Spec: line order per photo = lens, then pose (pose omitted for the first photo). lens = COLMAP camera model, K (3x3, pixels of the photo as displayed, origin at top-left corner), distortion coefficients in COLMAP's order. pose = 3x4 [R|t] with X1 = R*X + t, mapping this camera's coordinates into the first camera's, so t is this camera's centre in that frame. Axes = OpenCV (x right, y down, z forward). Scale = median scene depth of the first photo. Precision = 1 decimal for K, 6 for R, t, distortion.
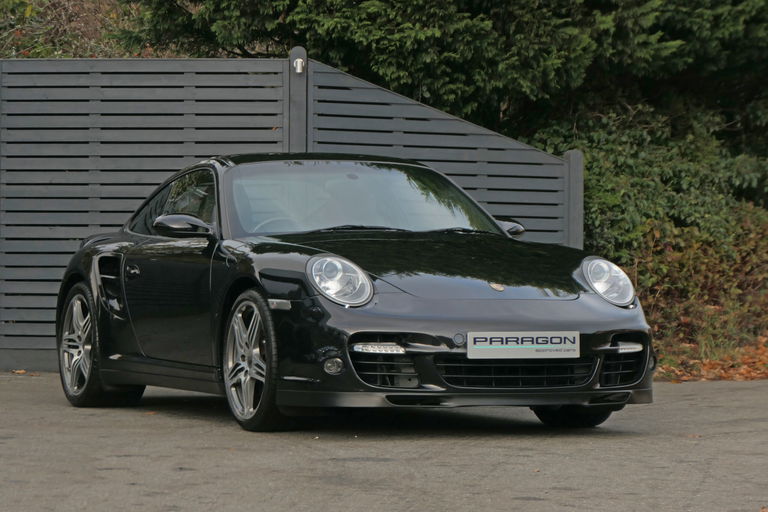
lens RADIAL K [[3188.5, 0, 386.4], [0, 3188.5, 262.2], [0, 0, 1]] dist [0.003000, 0.000000]
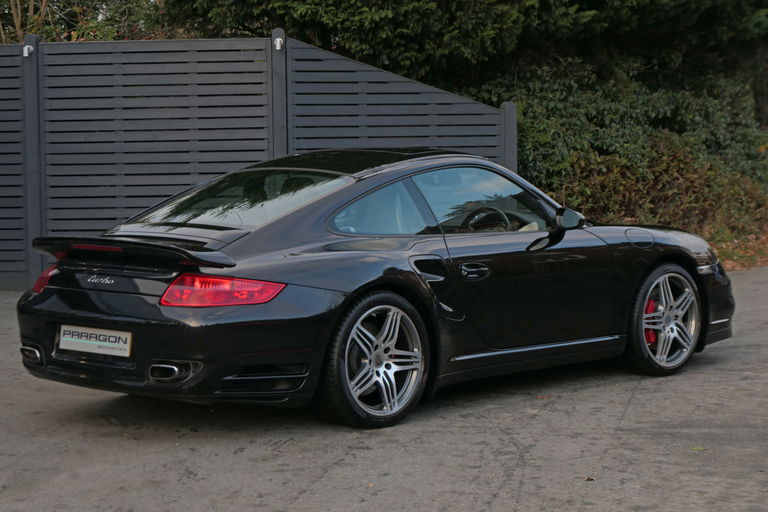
lens RADIAL K [[2203.7, 0, 383.4], [0, 2203.7, 251.7], [0, 0, 1]] dist [0.021204, 0.000000]
pose [[0.996923, -0.013510, -0.077215, 0.075249], [0.020495, 0.995694, 0.090407, -0.055393], [0.075662, -0.091712, 0.992907, 0.136765]]
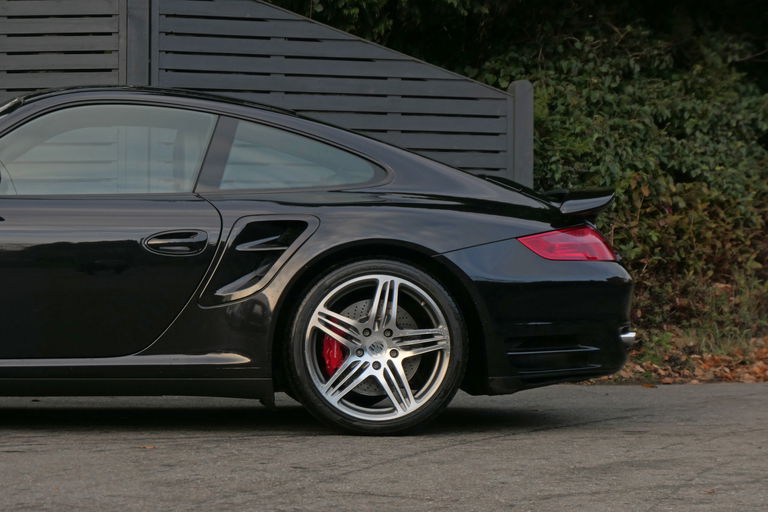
lens RADIAL K [[2570.4, 0, 384.3], [0, 2570.4, 253.8], [0, 0, 1]] dist [-0.047980, 0.000000]
pose [[0.991691, -0.000837, -0.128643, 0.104859], [0.001620, 0.999981, 0.005981, 0.002579], [0.128635, -0.006140, 0.991673, 0.383627]]
